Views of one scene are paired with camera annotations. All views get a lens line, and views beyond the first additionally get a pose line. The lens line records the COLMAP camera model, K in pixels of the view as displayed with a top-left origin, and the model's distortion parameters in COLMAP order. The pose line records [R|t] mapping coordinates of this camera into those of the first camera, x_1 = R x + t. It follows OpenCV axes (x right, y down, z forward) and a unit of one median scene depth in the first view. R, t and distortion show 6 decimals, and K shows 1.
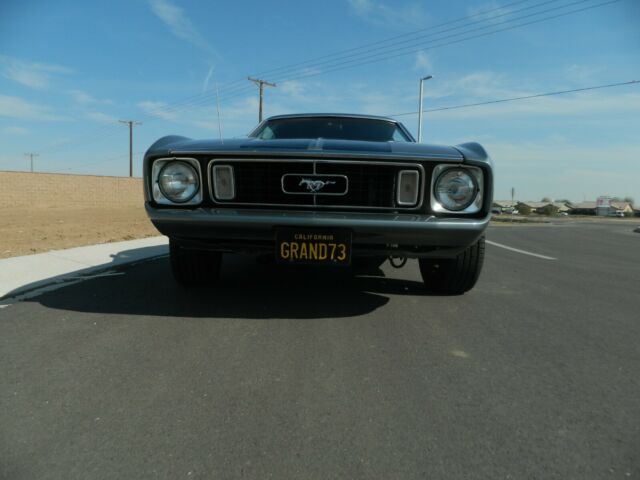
lens RADIAL K [[495.2, 0, 320.0], [0, 495.2, 240.0], [0, 0, 1]] dist [0.005675, -0.001451]
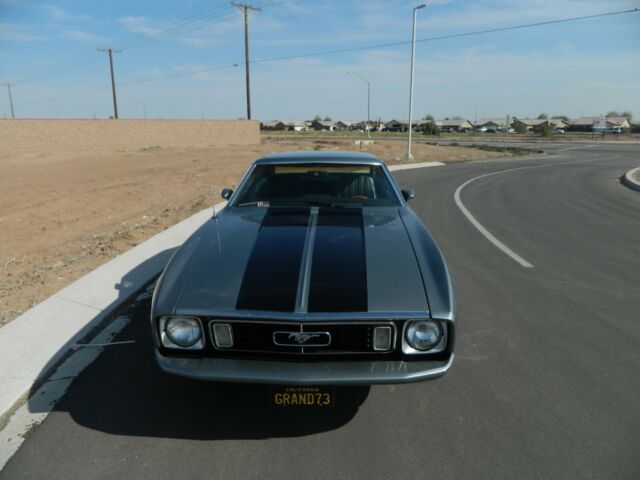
lens RADIAL K [[497.1, 0, 320.0], [0, 497.1, 240.0], [0, 0, 1]] dist [0.004872, 0.003643]
pose [[0.999533, -0.029317, 0.008645, 0.027464], [0.027510, 0.986145, 0.163590, -0.513058], [-0.013321, -0.163276, 0.986491, -0.106864]]
